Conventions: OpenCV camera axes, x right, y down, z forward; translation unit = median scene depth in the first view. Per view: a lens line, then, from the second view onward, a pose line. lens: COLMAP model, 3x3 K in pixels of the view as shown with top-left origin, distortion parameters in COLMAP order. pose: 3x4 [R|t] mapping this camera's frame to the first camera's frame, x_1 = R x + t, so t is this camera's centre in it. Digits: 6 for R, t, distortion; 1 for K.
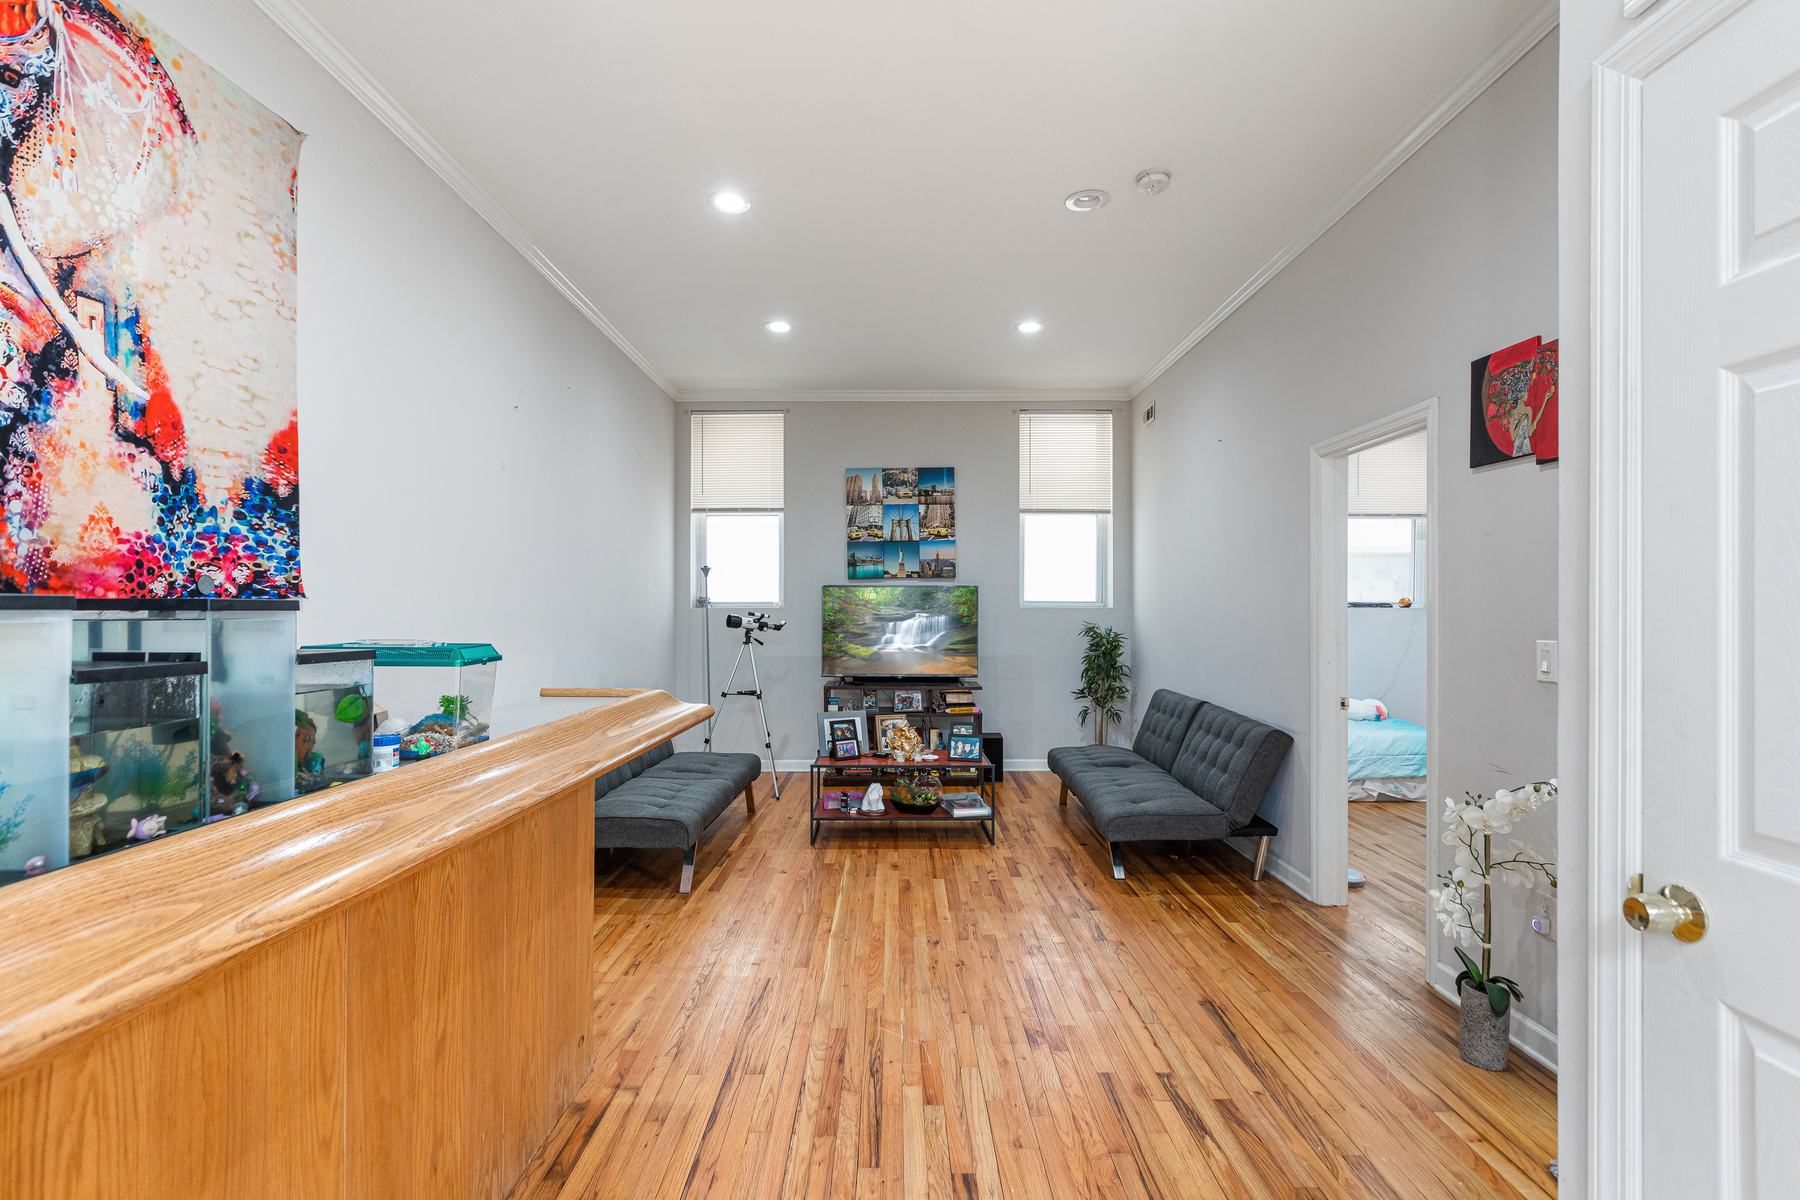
lens RADIAL K [[854.5, 0, 899.5], [0, 854.5, 609.8], [0, 0, 1]] dist [0.005348, -0.000799]
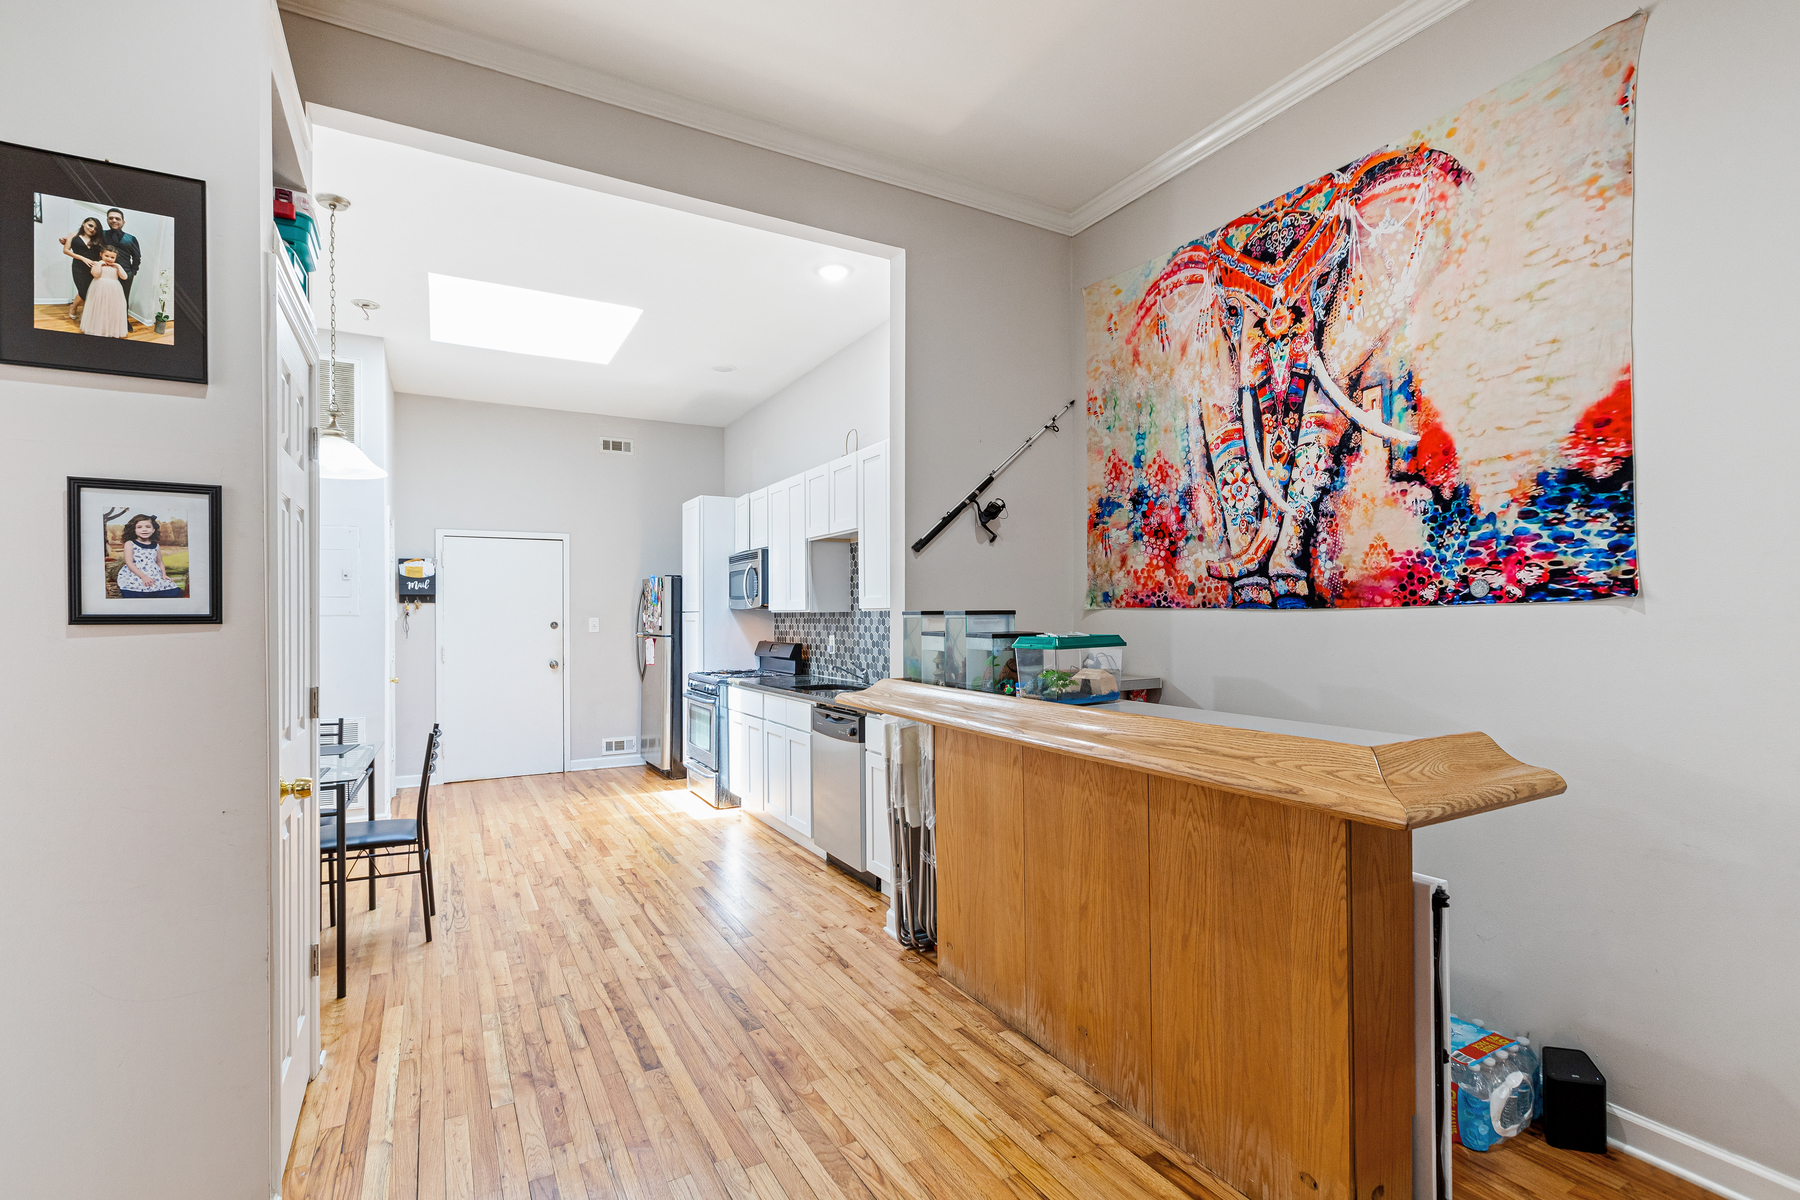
lens RADIAL K [[841.9, 0, 927.4], [0, 841.9, 615.4], [0, 0, 1]] dist [0.003176, 0.000474]
pose [[-0.863246, 0.004297, -0.504765, 0.271321], [0.003921, 0.999991, 0.001807, -0.000352], [0.504768, -0.000419, -0.863255, 1.352195]]
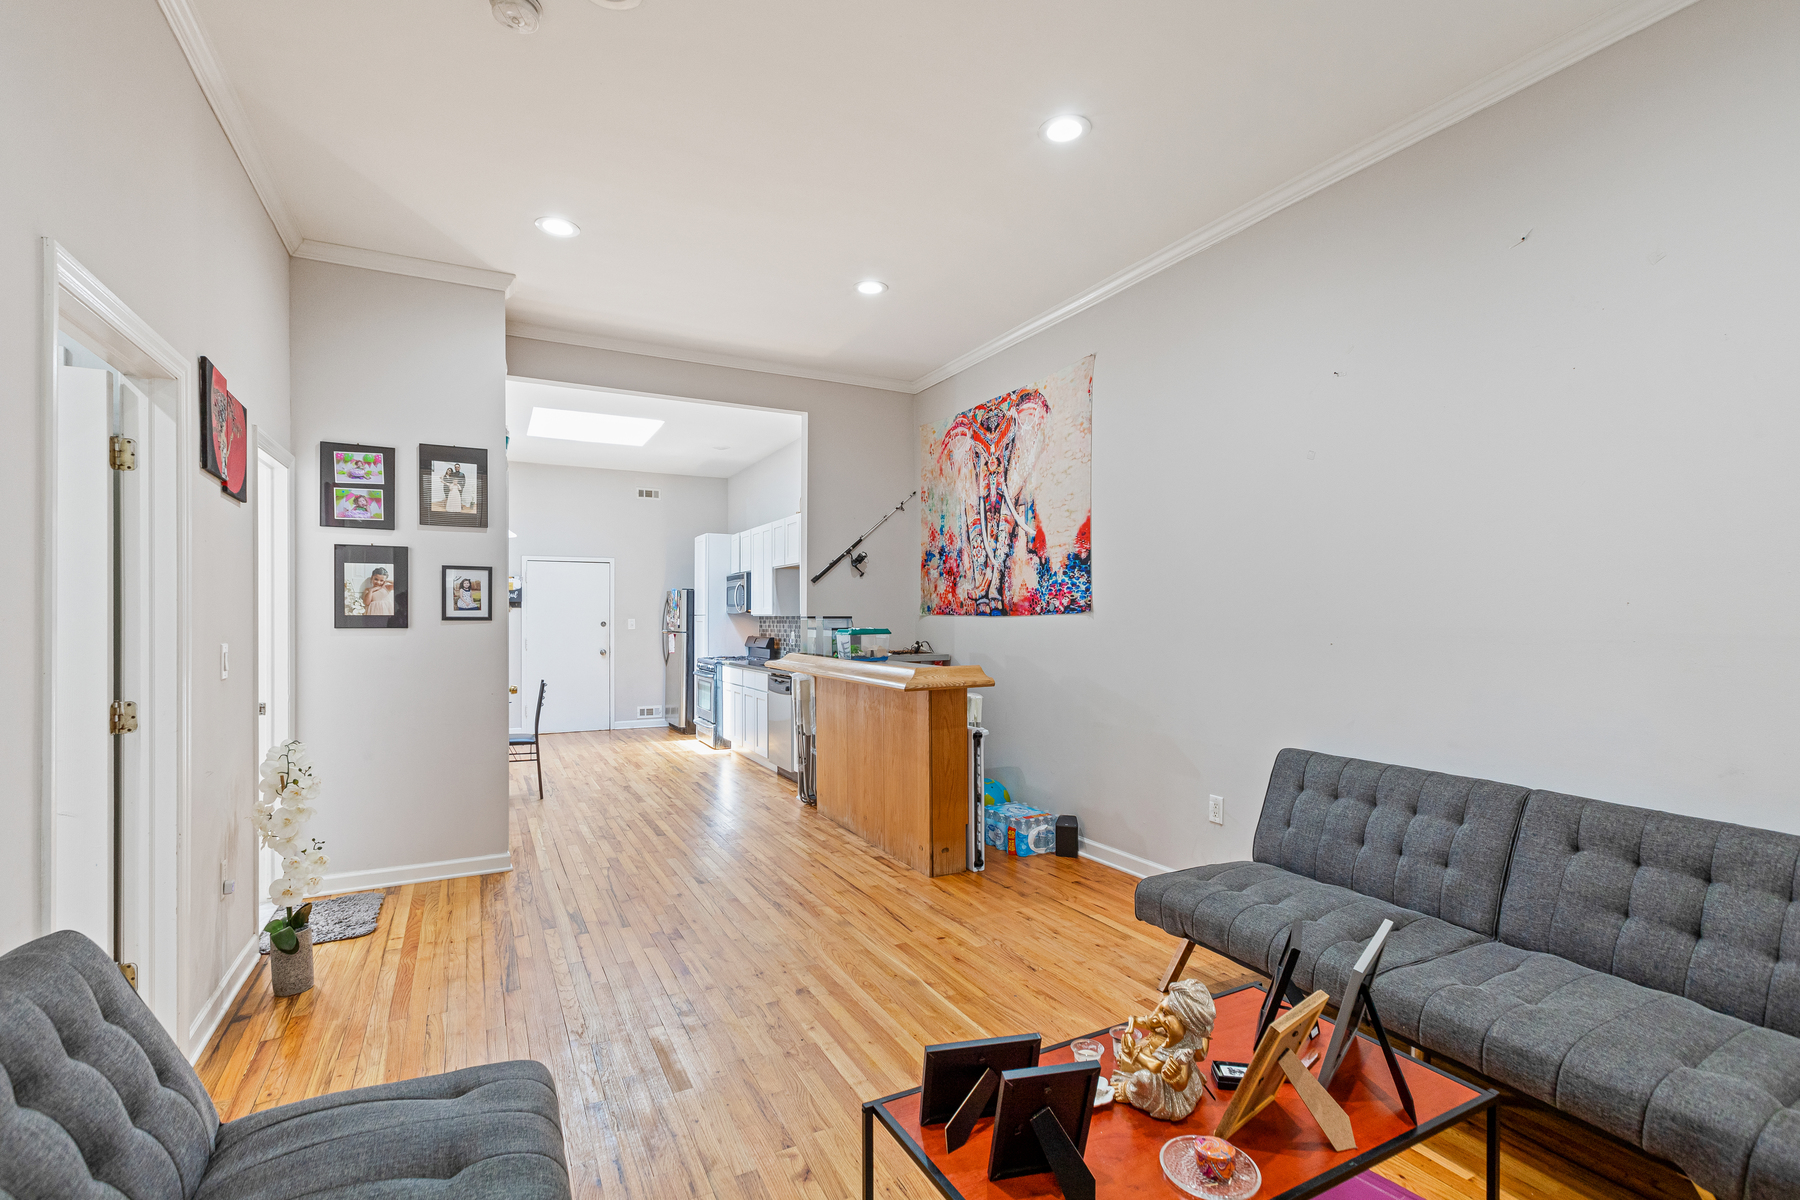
lens RADIAL K [[828.2, 0, 933.9], [0, 828.2, 620.3], [0, 0, 1]] dist [0.001382, 0.000009]
pose [[-0.875231, 0.001213, -0.483704, 0.441627], [-0.000928, 0.999991, 0.004187, -0.002787], [0.483704, 0.004113, -0.875222, 2.383255]]
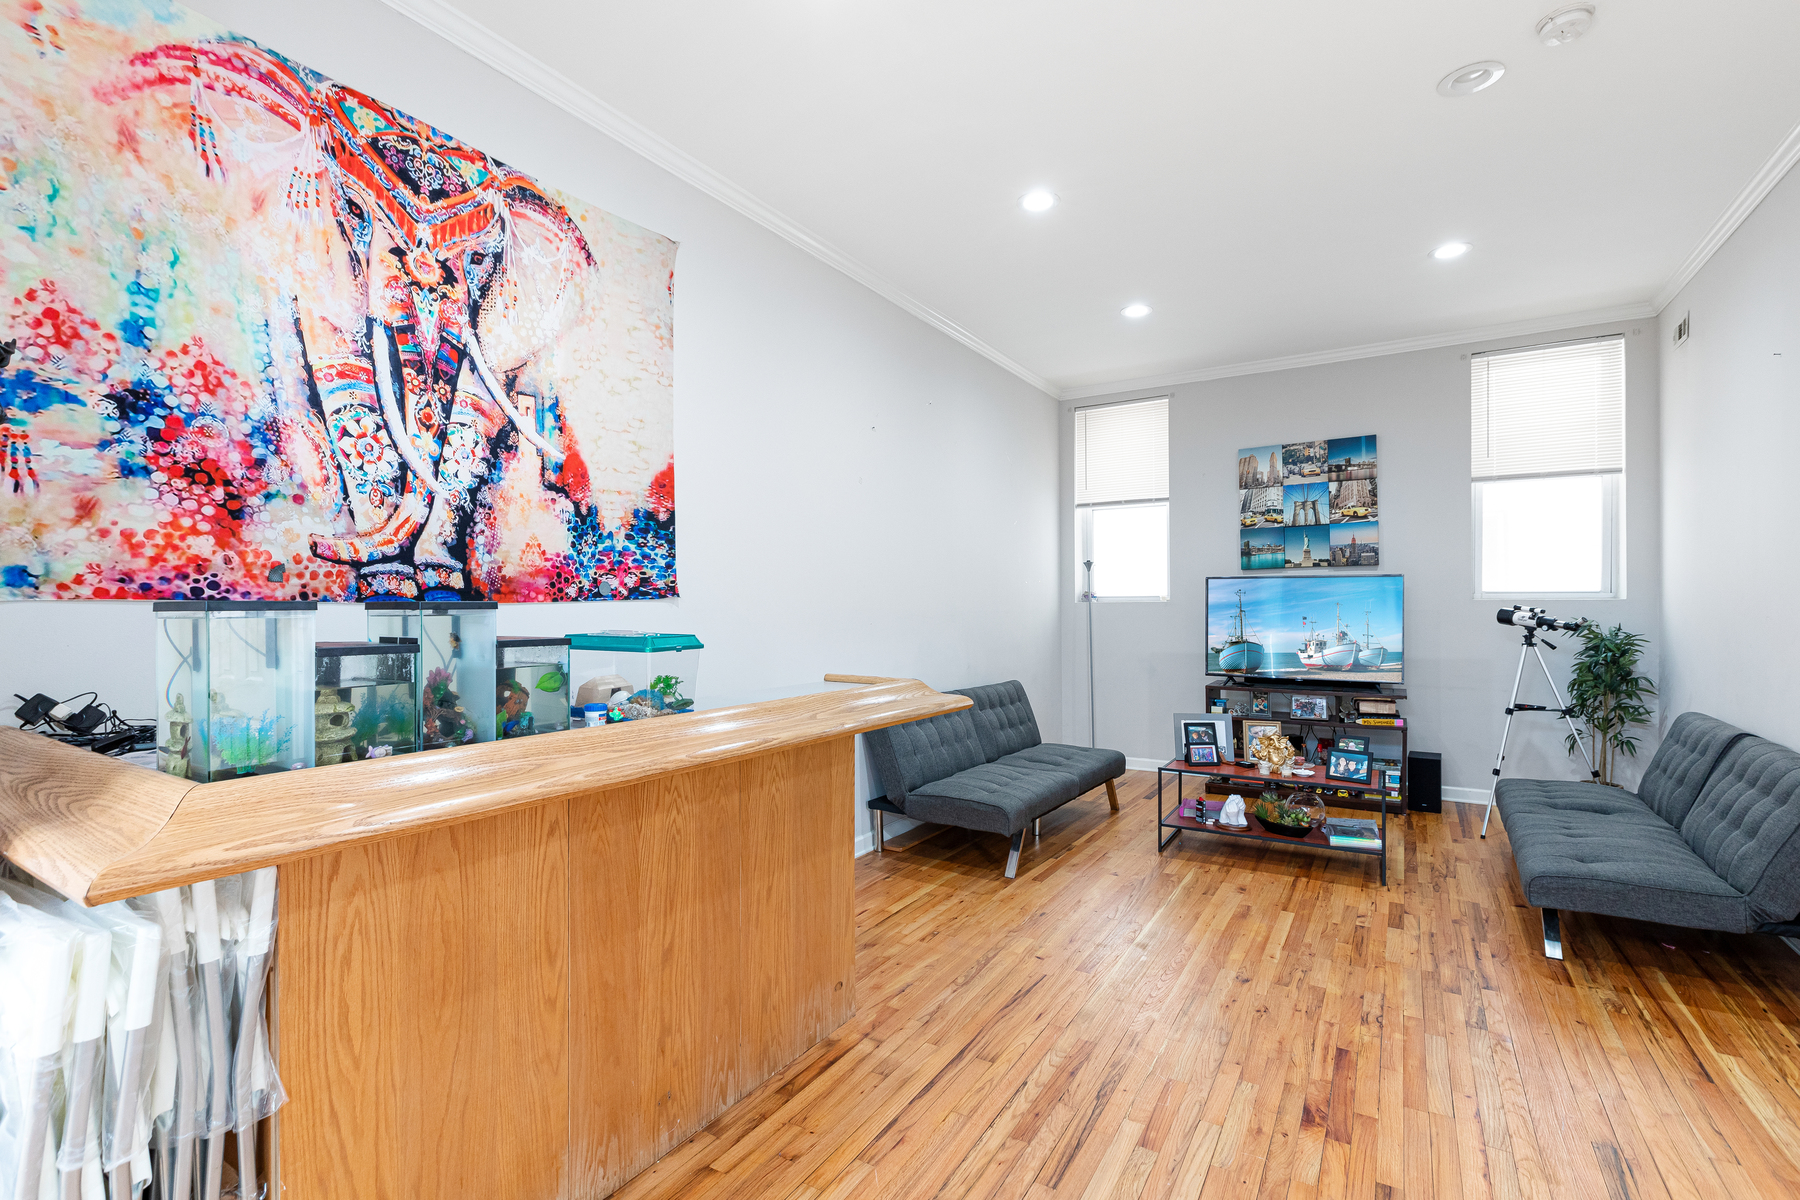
lens RADIAL K [[840.1, 0, 874.2], [0, 840.1, 604.6], [0, 0, 1]] dist [0.003553, -0.000217]
pose [[0.843717, -0.003465, -0.536777, 0.245316], [0.004180, 0.999991, 0.000115, -0.001763], [0.536772, -0.002341, 0.843724, 0.079333]]
